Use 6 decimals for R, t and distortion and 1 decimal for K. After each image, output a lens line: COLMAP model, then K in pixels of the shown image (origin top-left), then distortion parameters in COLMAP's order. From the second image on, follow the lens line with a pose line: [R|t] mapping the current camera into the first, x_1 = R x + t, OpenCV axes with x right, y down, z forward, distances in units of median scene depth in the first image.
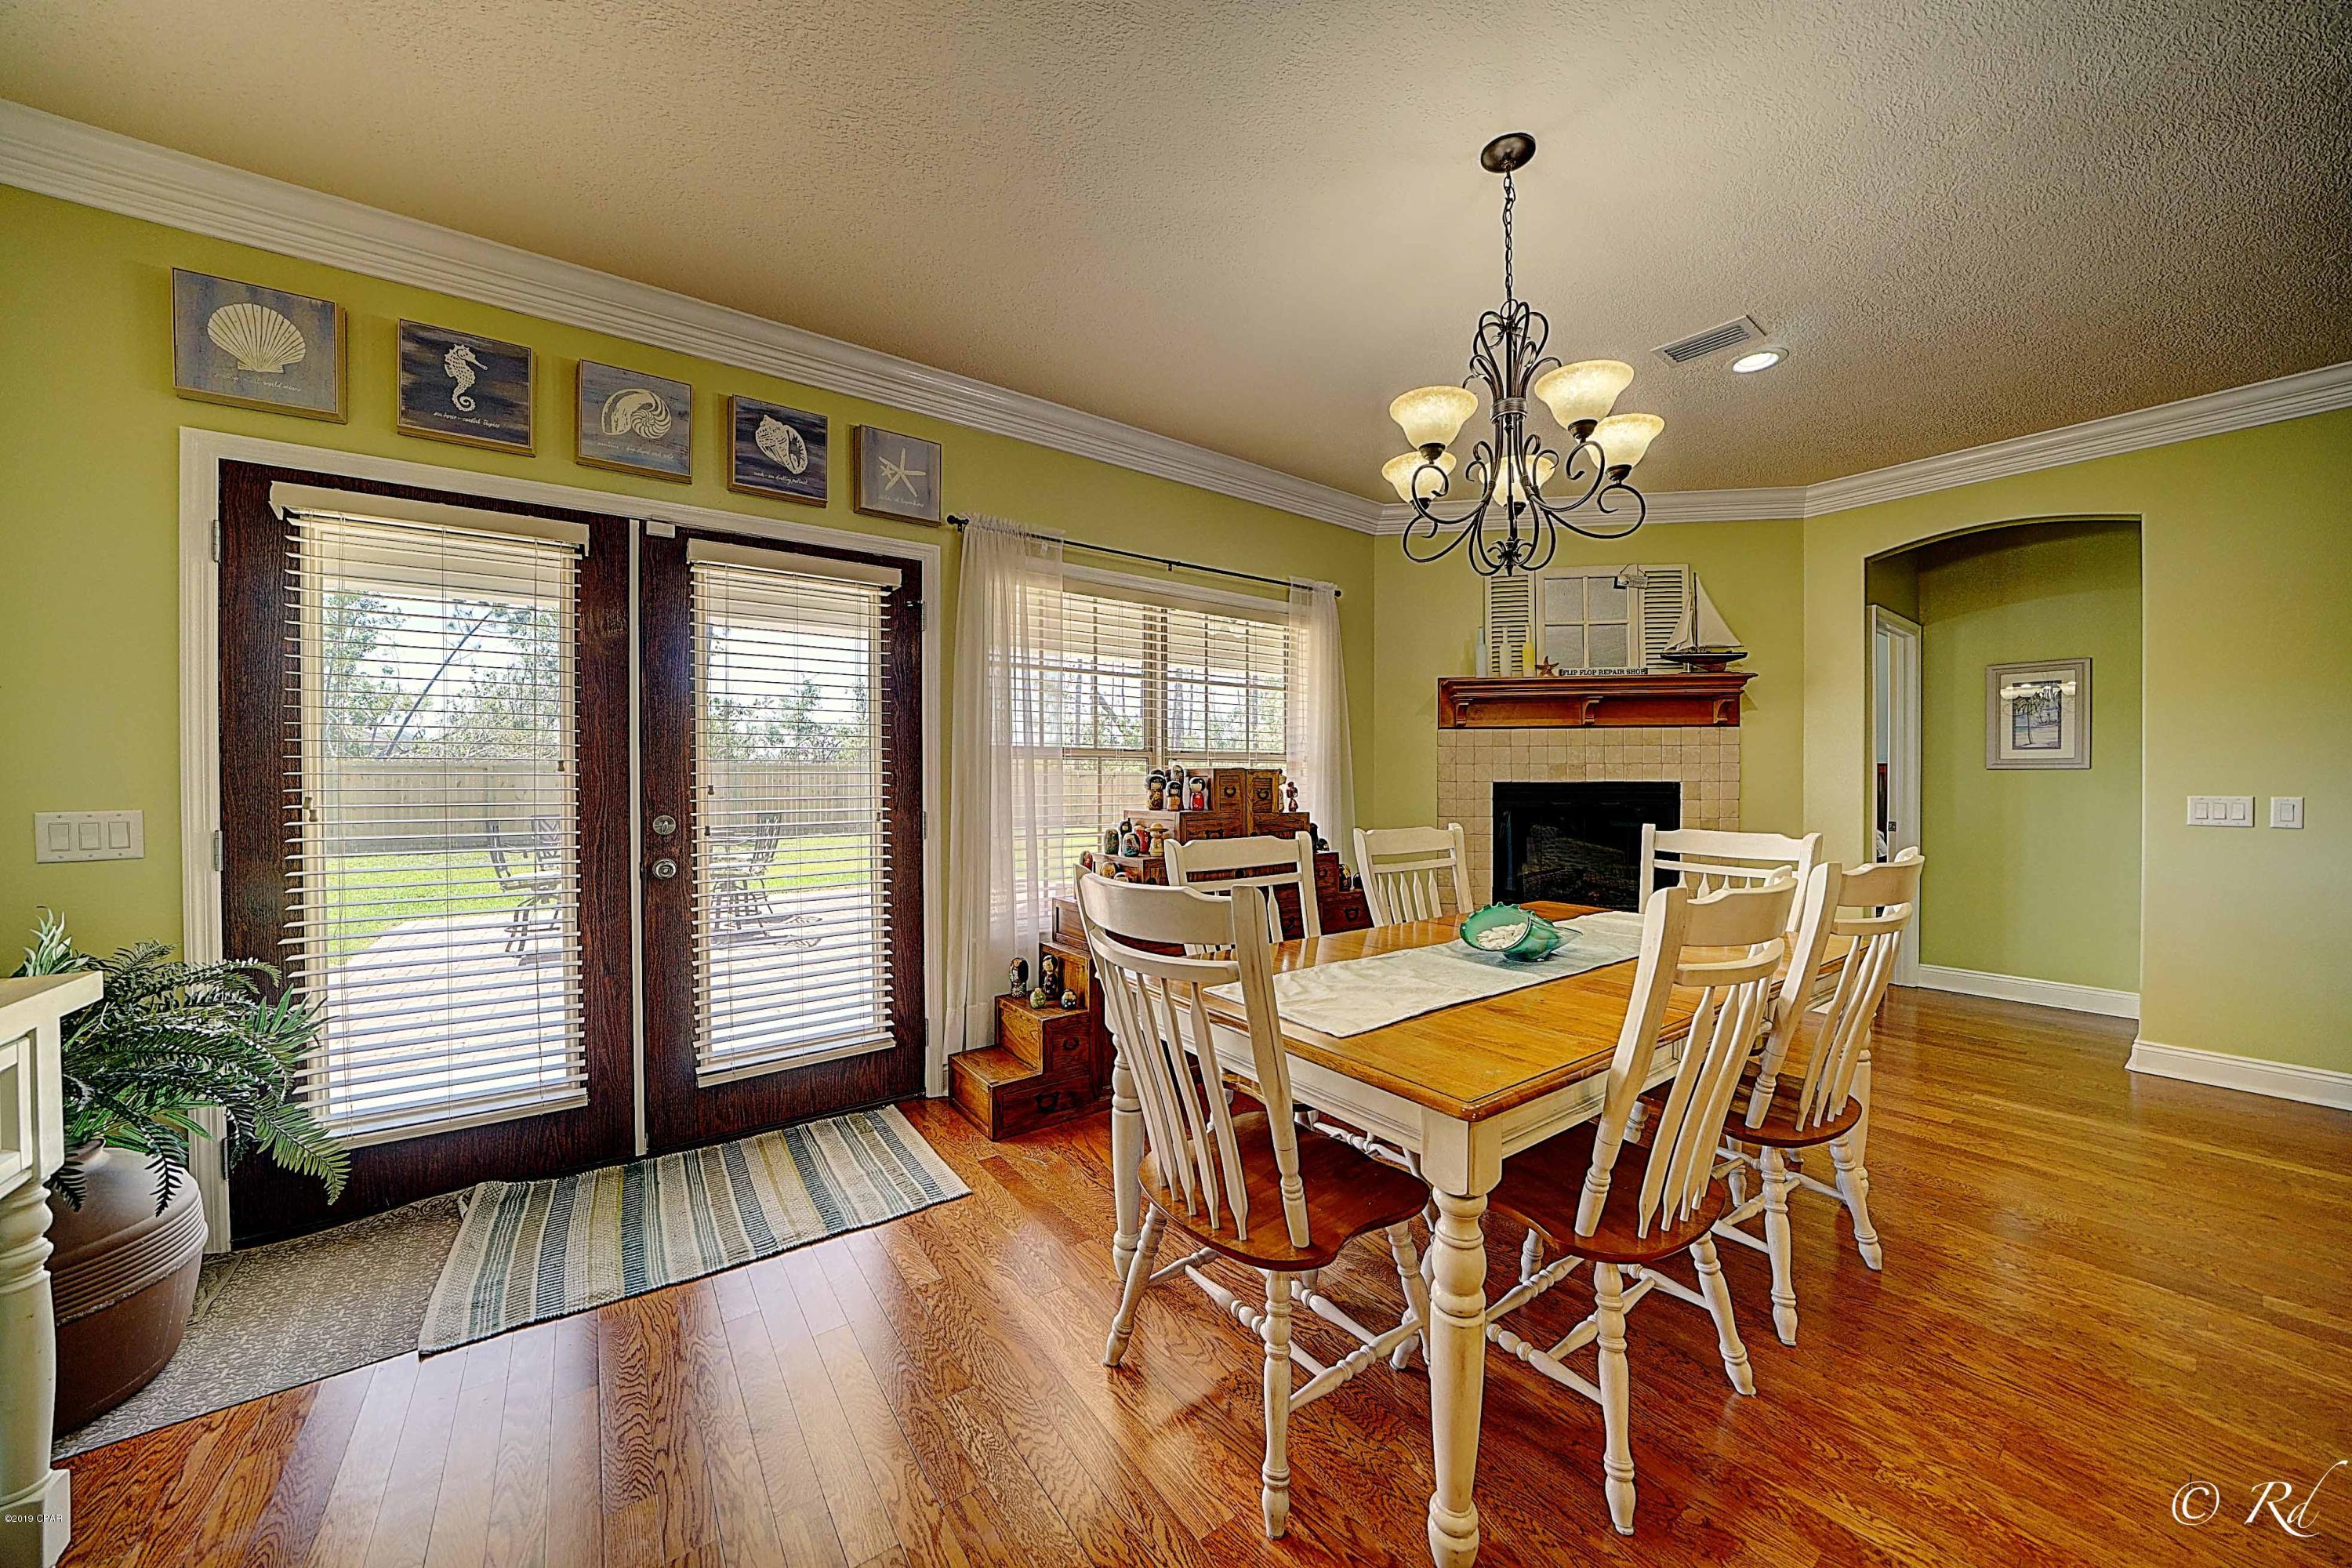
lens RADIAL K [[812.3, 0, 1172.5], [0, 812.3, 780.7], [0, 0, 1]] dist [-0.023436, 0.001964]
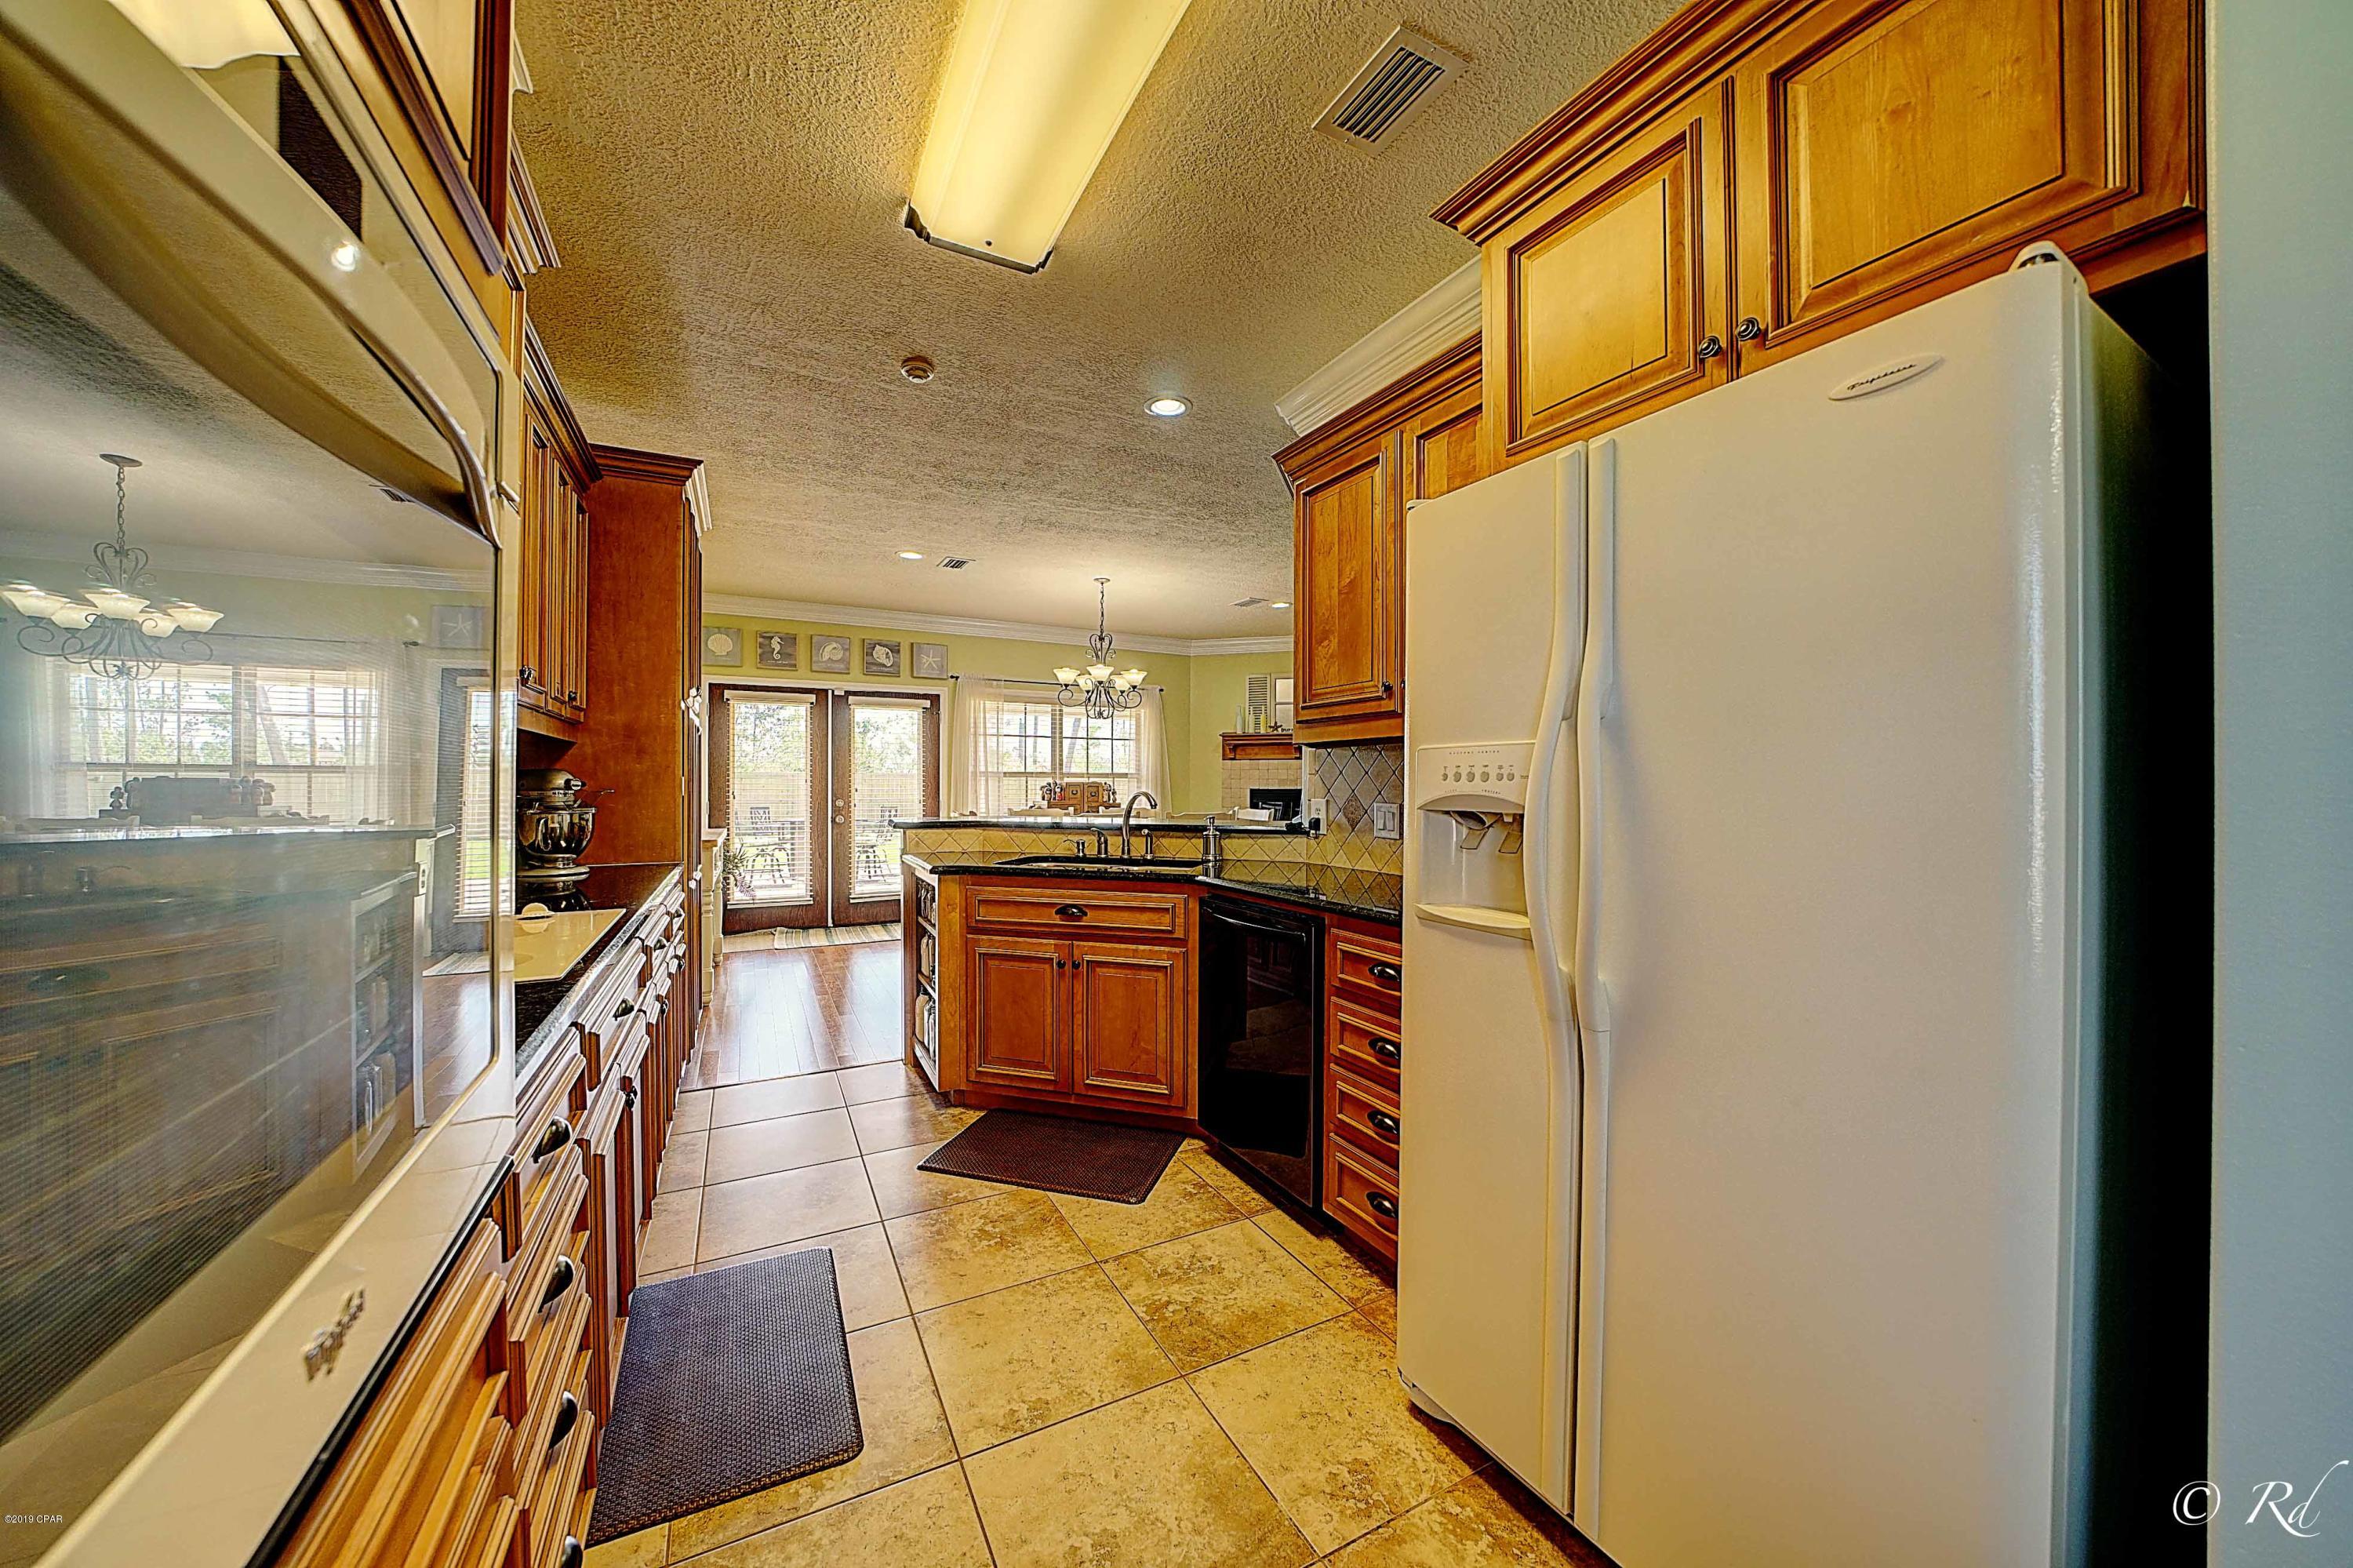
lens RADIAL K [[812.7, 0, 1170.4], [0, 812.7, 783.0], [0, 0, 1]] dist [-0.023436, 0.001964]
pose [[0.989837, 0.001016, -0.142203, 0.664695], [-0.002679, 0.999930, -0.011507, 0.013192], [0.142181, 0.011771, 0.989771, -1.195667]]
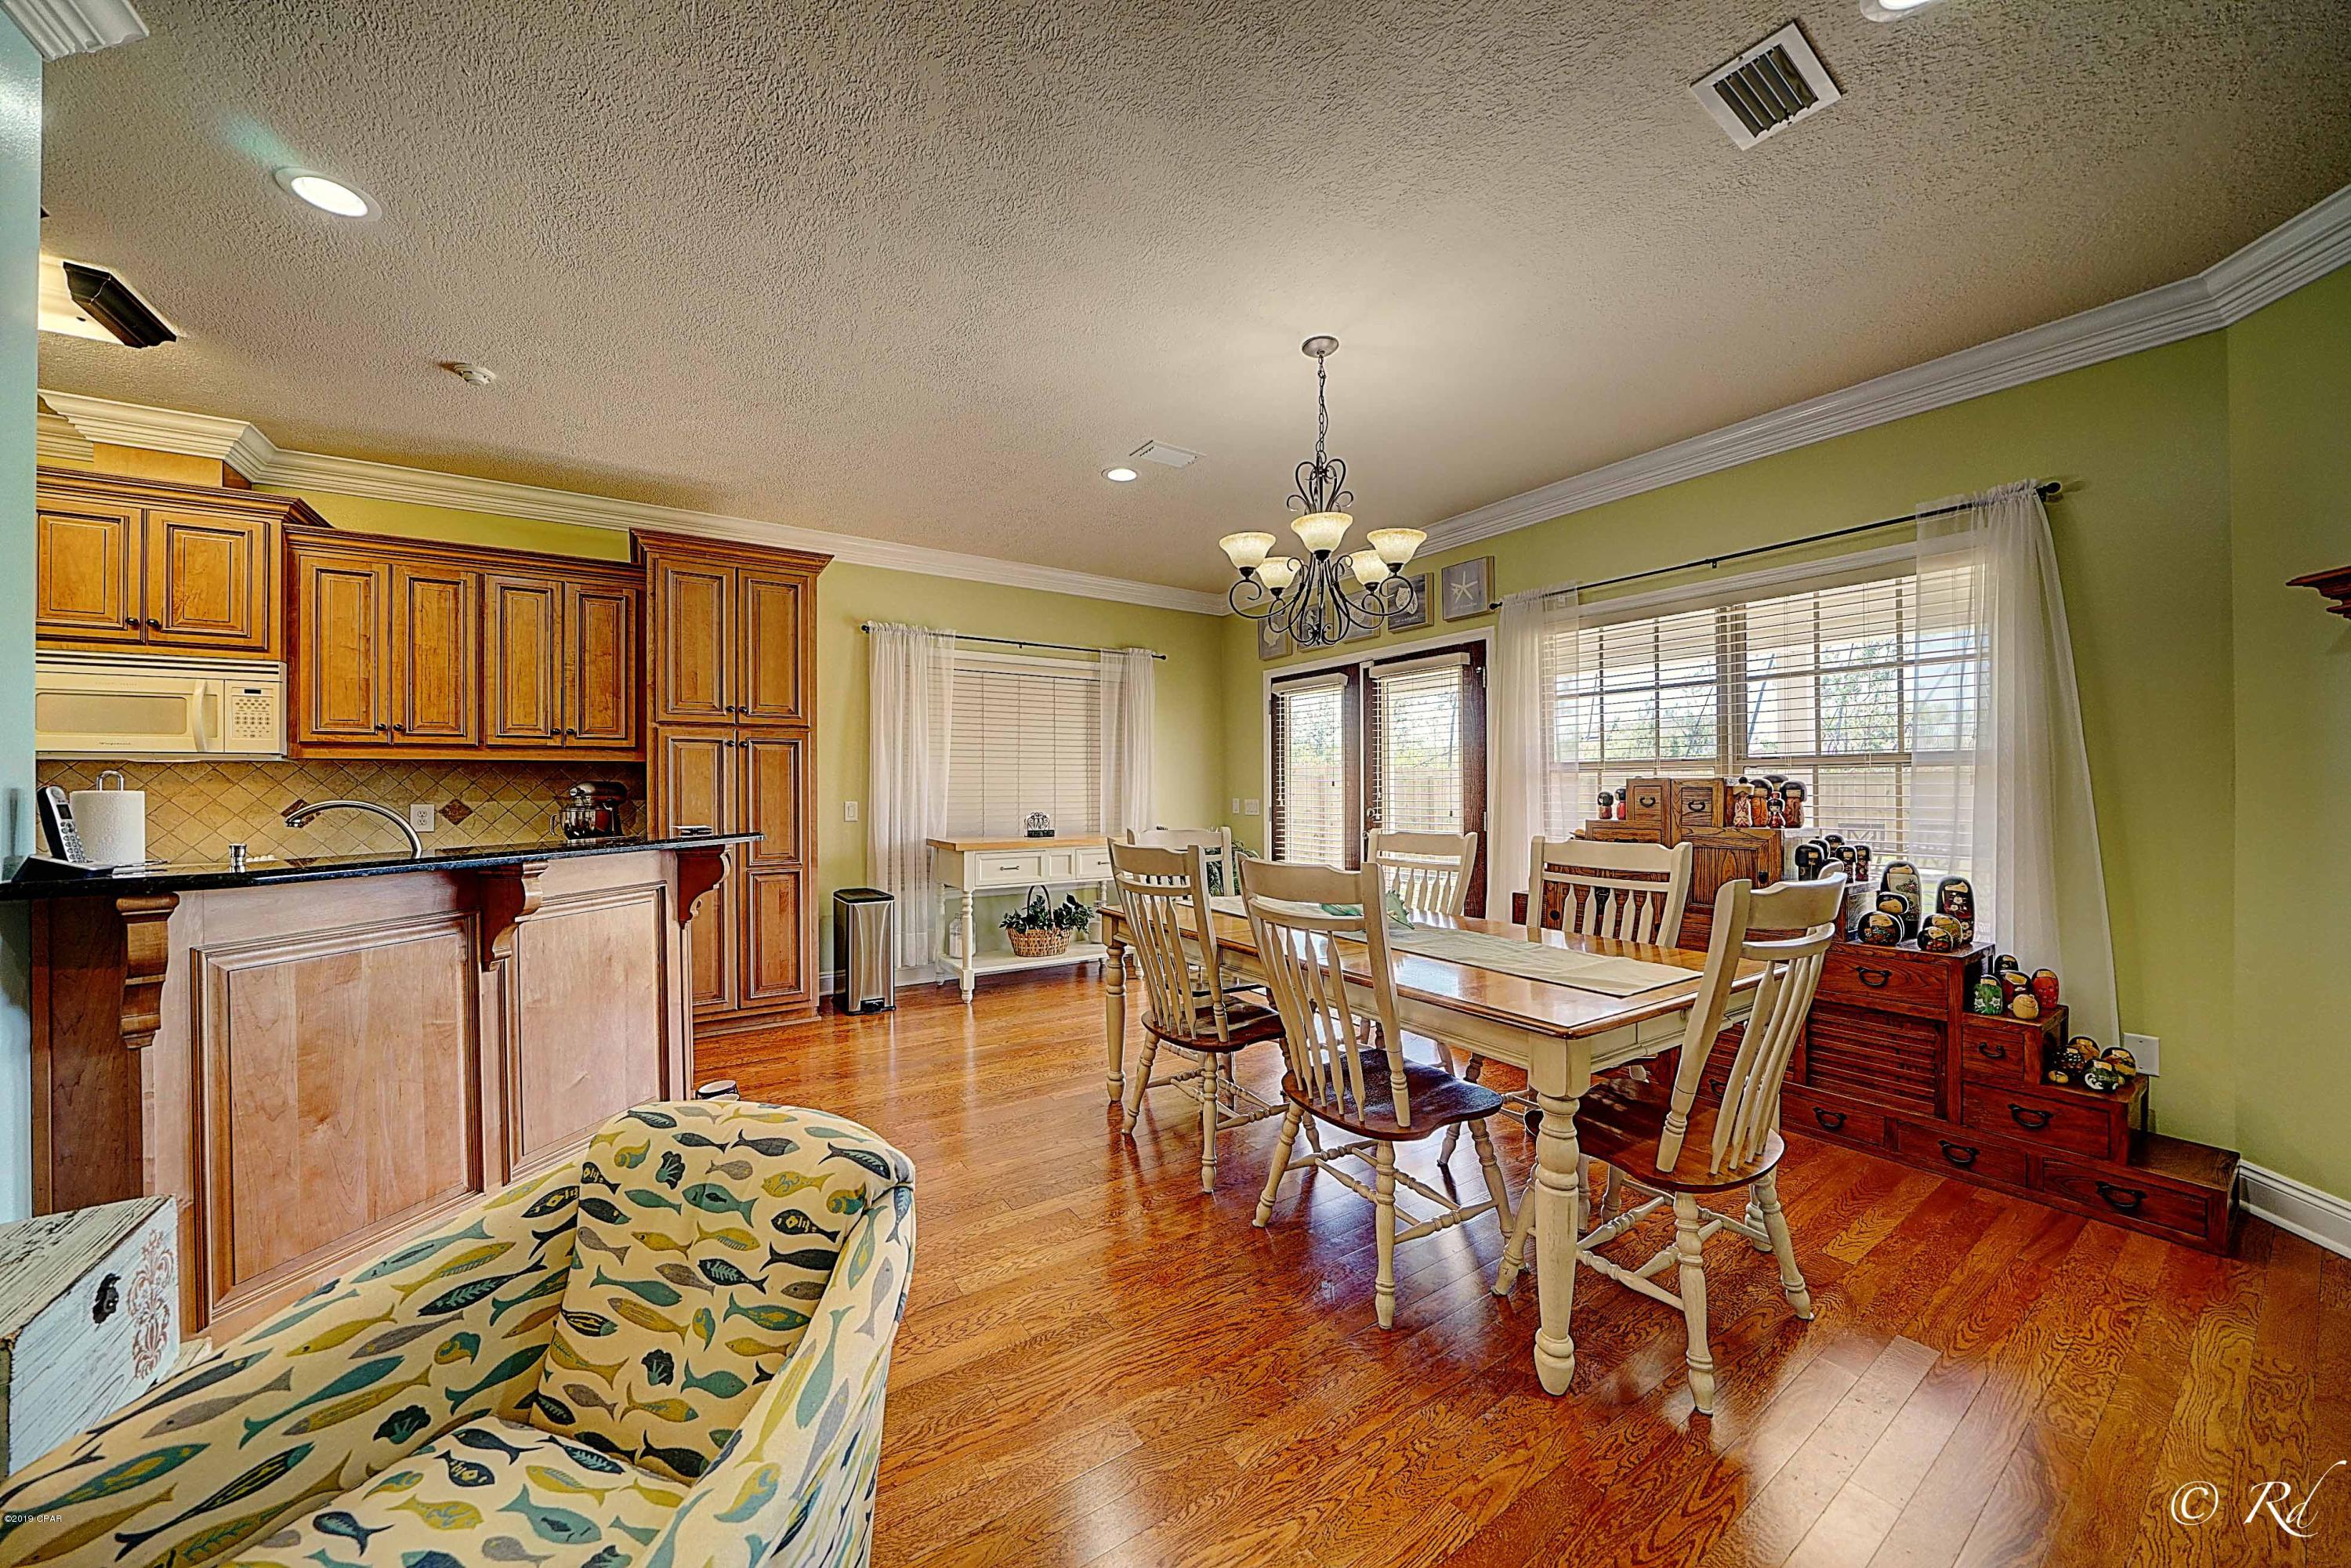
lens RADIAL K [[812.0, 0, 1177.1], [0, 812.0, 786.4], [0, 0, 1]] dist [-0.023436, 0.001964]
pose [[-0.040609, -0.005786, -0.999158, 1.101670], [-0.002377, 0.999981, -0.005694, 0.000960], [0.999172, 0.002144, -0.040622, 0.484233]]
